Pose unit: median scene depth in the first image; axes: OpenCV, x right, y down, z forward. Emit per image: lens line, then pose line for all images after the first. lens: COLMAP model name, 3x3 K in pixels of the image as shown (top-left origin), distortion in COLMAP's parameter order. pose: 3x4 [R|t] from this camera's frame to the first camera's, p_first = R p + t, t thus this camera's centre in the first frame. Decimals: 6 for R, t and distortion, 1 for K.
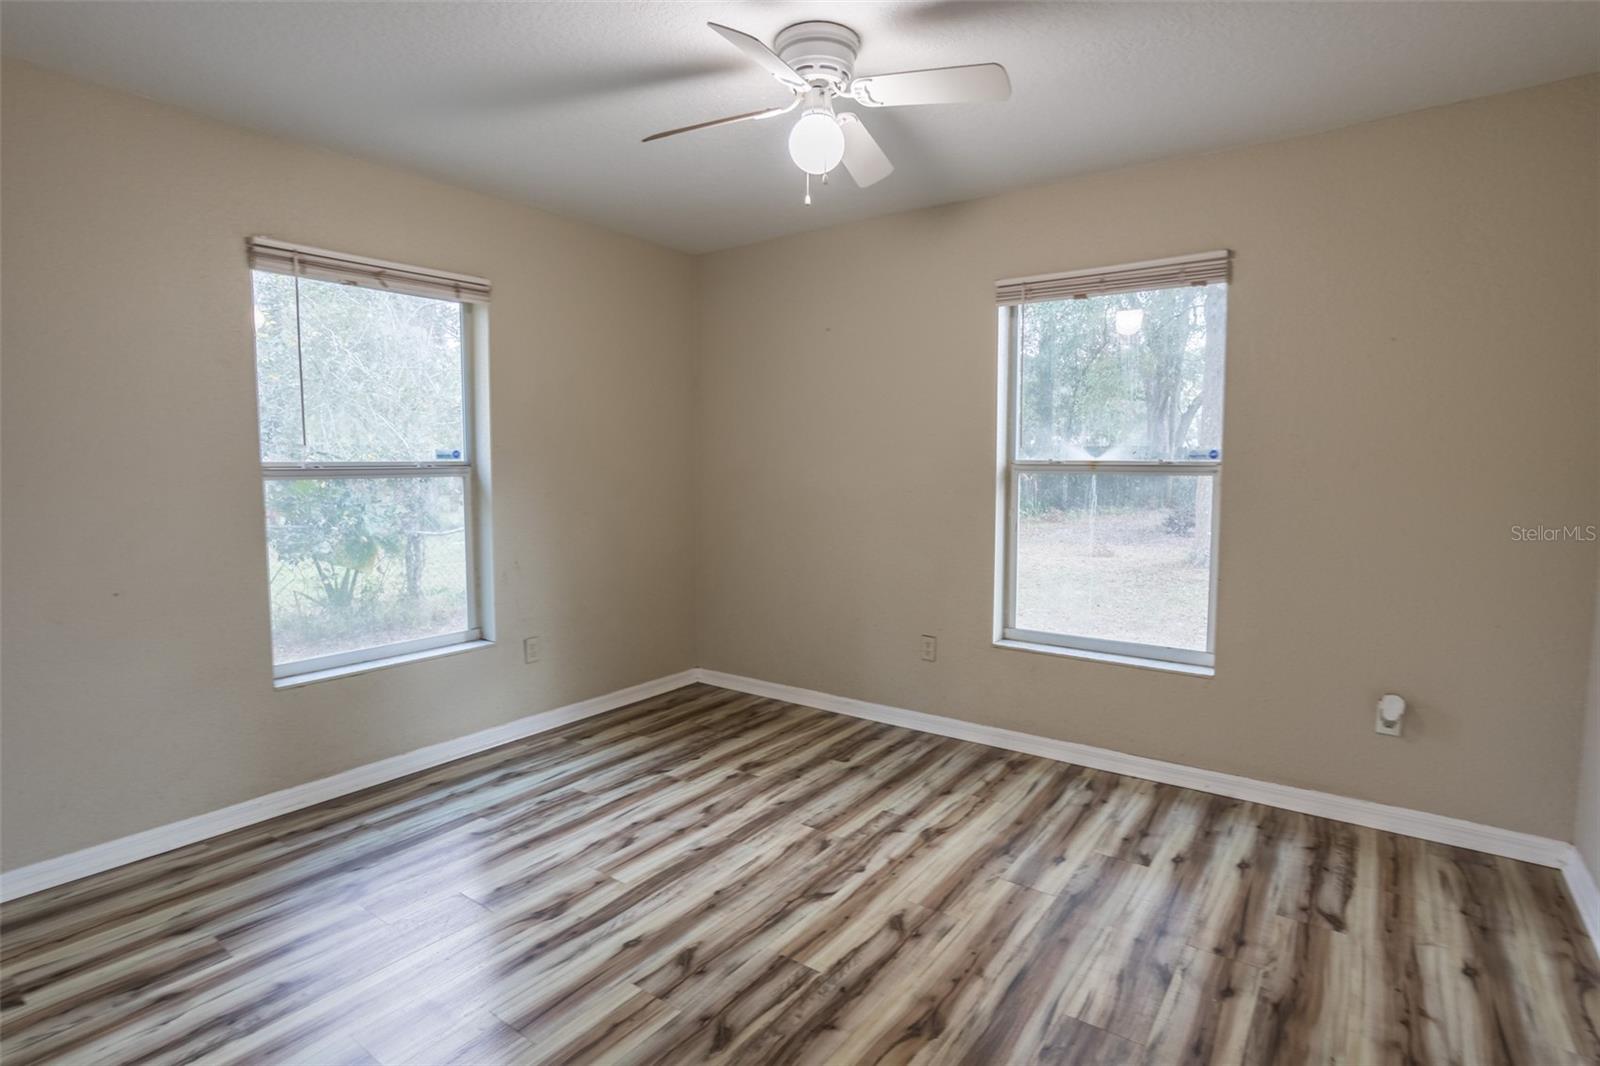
lens RADIAL K [[797.7, 0, 807.9], [0, 797.7, 522.7], [0, 0, 1]] dist [-0.055970, 0.030956]
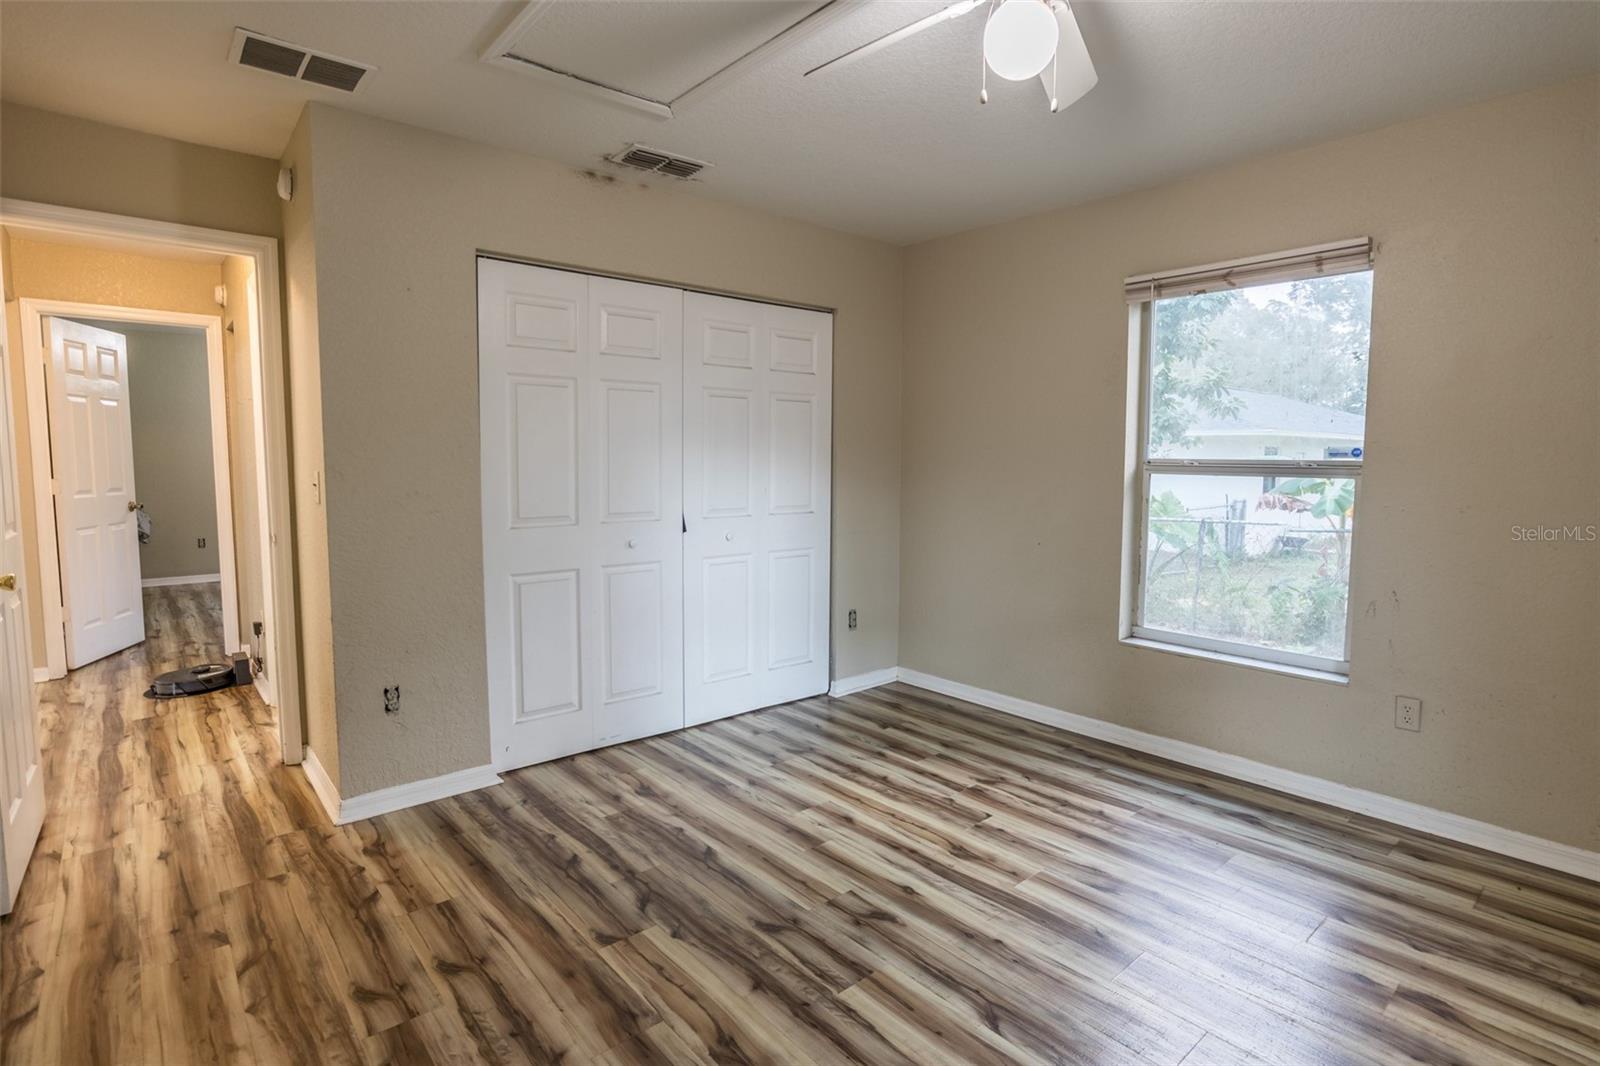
lens RADIAL K [[797.7, 0, 807.9], [0, 797.7, 522.7], [0, 0, 1]] dist [-0.055970, 0.030956]
pose [[-0.224464, 0.080980, -0.971112, 0.775959], [-0.079918, 0.991655, 0.101165, -0.075946], [0.971200, 0.100317, -0.216119, 0.956524]]
